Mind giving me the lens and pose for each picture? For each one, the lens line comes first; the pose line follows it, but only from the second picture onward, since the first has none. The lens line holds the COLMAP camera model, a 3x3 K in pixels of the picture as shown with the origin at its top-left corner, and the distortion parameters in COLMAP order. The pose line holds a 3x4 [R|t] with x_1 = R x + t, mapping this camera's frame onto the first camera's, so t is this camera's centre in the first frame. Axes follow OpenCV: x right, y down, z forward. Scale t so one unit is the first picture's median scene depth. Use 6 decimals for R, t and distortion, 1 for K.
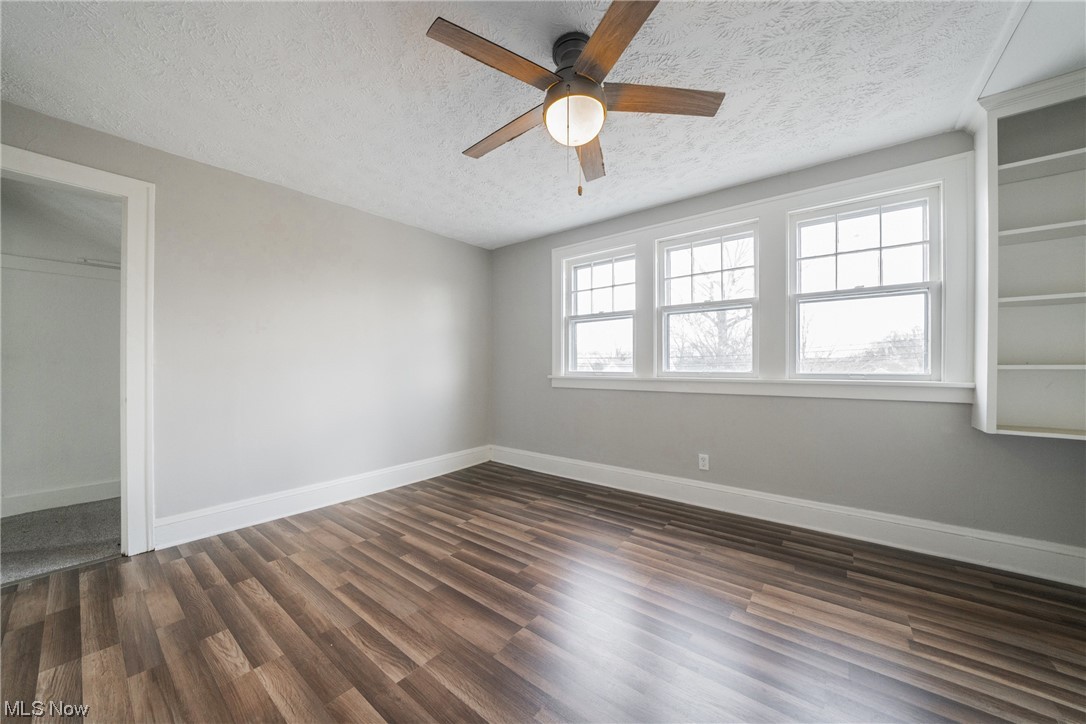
lens RADIAL K [[372.9, 0, 551.9], [0, 372.9, 370.8], [0, 0, 1]] dist [-0.004614, 0.000128]
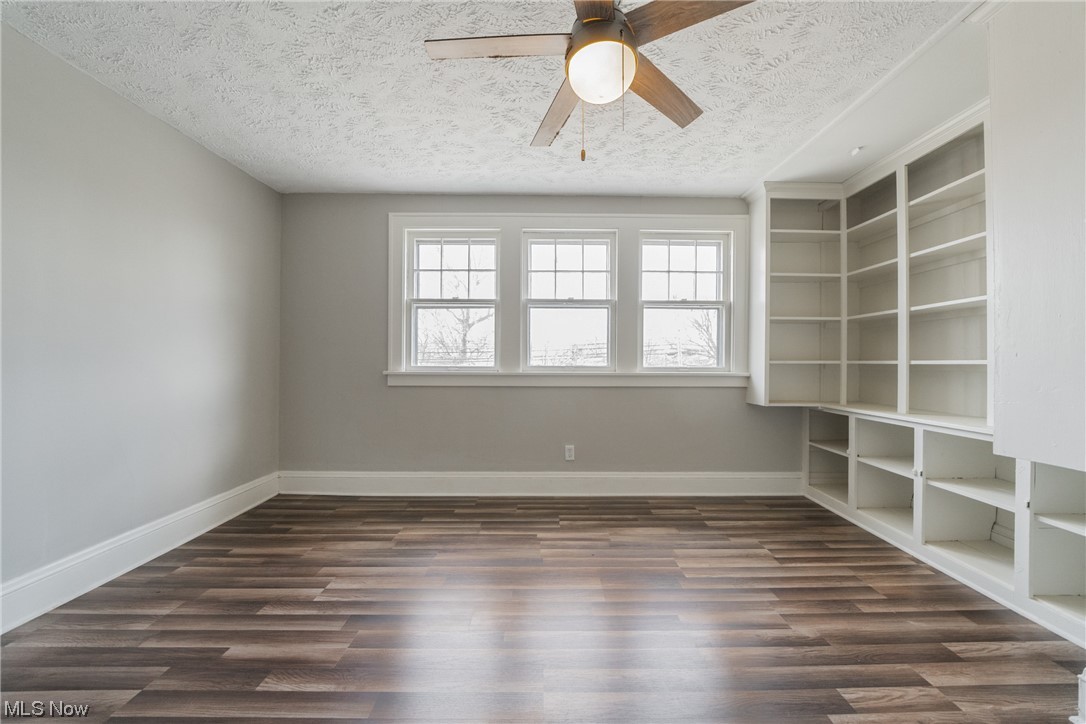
lens RADIAL K [[383.1, 0, 539.7], [0, 383.1, 365.8], [0, 0, 1]] dist [-0.010145, 0.000115]
pose [[0.798021, -0.001516, 0.602628, -0.342477], [0.002154, 0.999998, -0.000337, 0.003104], [-0.602626, 0.001567, 0.798022, 0.225608]]
